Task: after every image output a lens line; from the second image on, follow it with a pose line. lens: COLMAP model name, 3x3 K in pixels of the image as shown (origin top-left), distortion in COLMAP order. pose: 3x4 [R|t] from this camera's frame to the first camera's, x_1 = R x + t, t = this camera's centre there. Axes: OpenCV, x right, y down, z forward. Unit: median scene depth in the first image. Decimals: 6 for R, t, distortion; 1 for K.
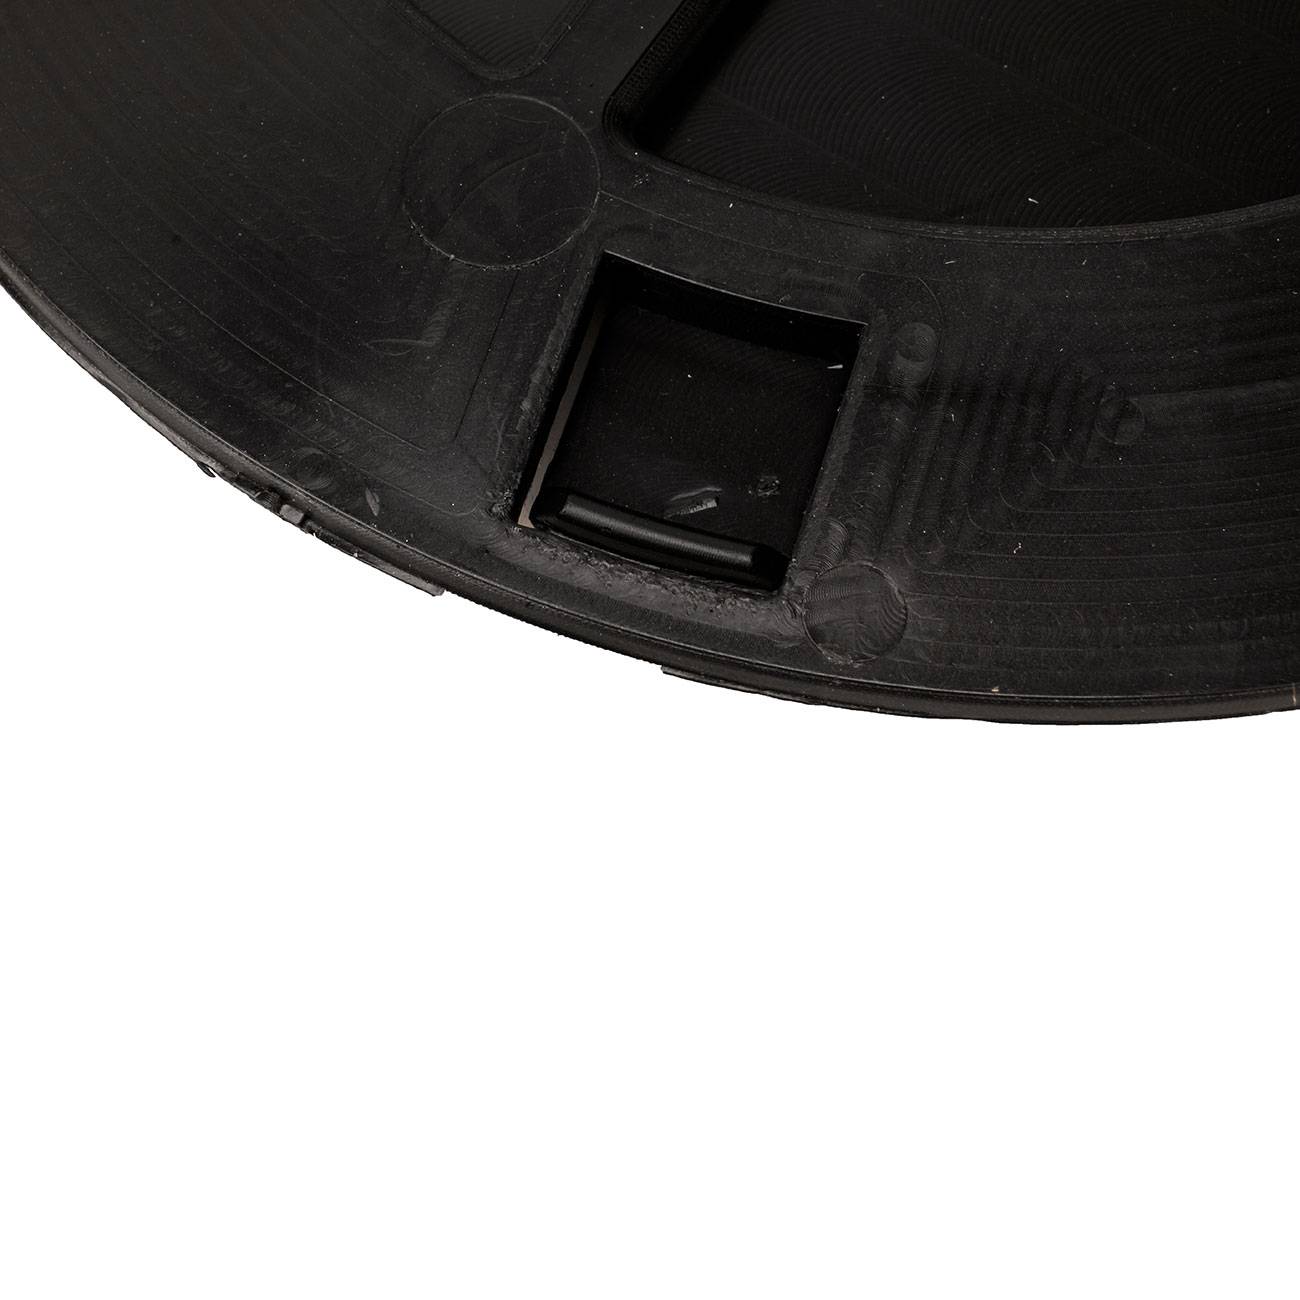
lens RADIAL K [[4103.4, 0, 650.8], [0, 4103.4, 650.8], [0, 0, 1]] dist [0.069303, 0.000000]
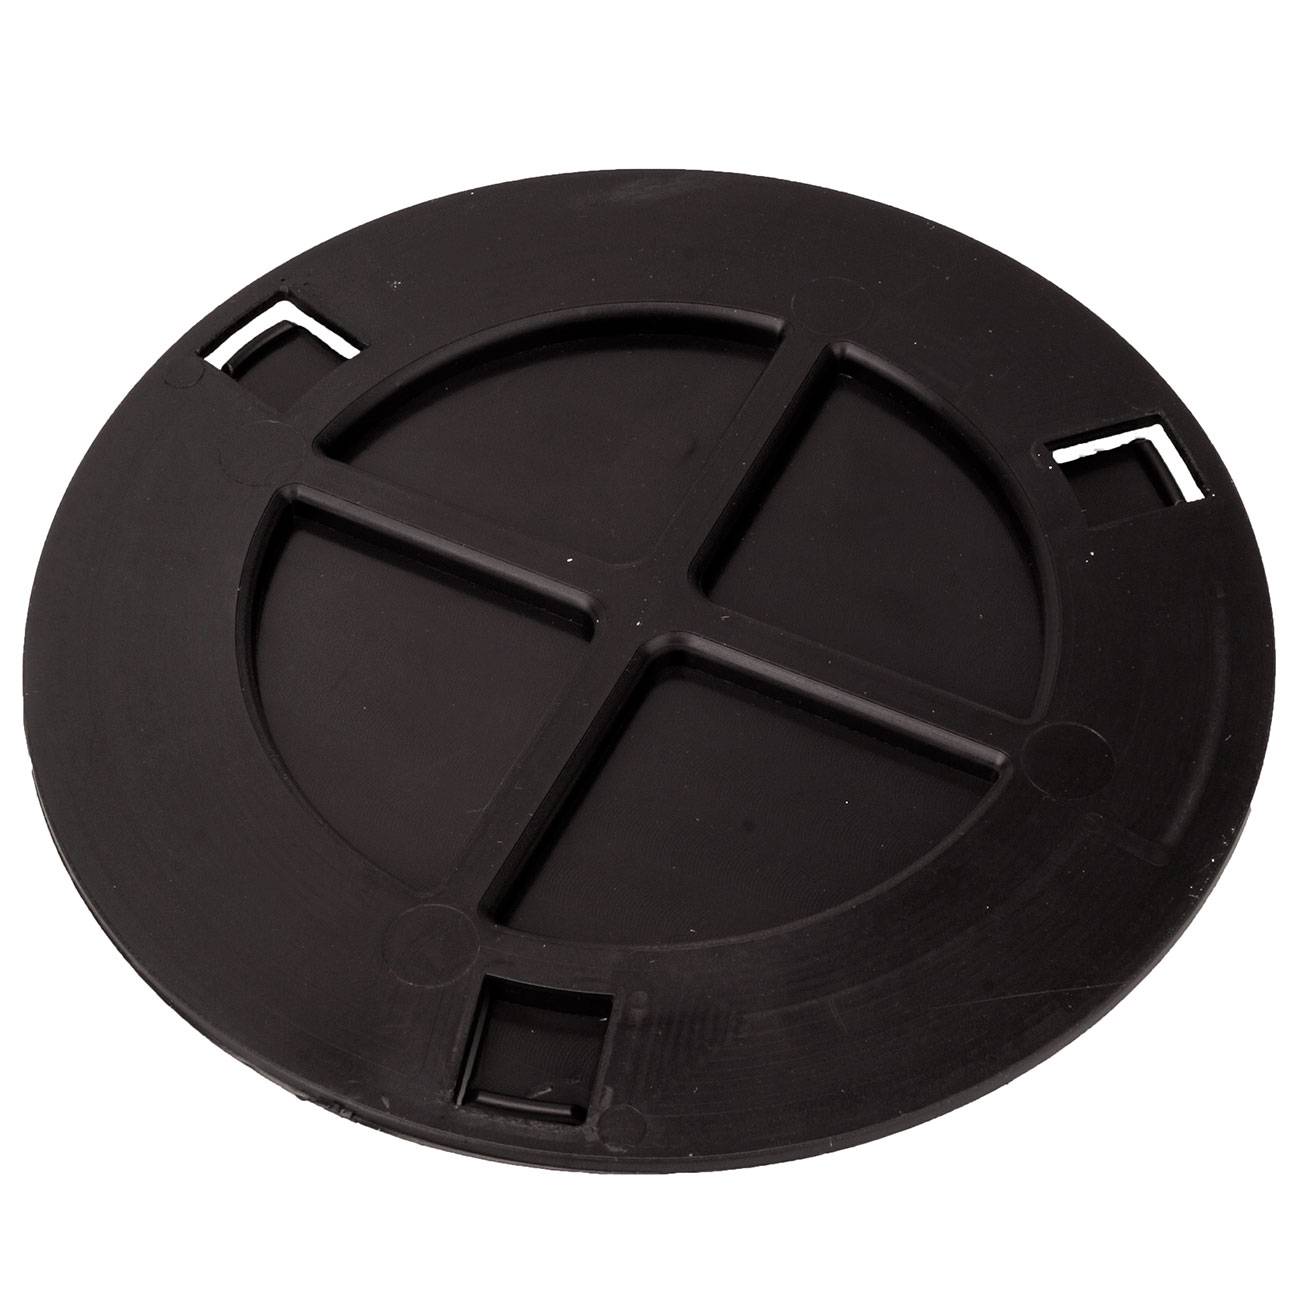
lens RADIAL K [[2169.0, 0, 650.5], [0, 2169.0, 650.2], [0, 0, 1]] dist [-0.121237, 0.000000]
pose [[0.992533, -0.091640, 0.080505, -0.001666], [0.108551, 0.964616, -0.240277, 0.018139], [-0.055638, 0.247222, 0.967360, -0.107210]]
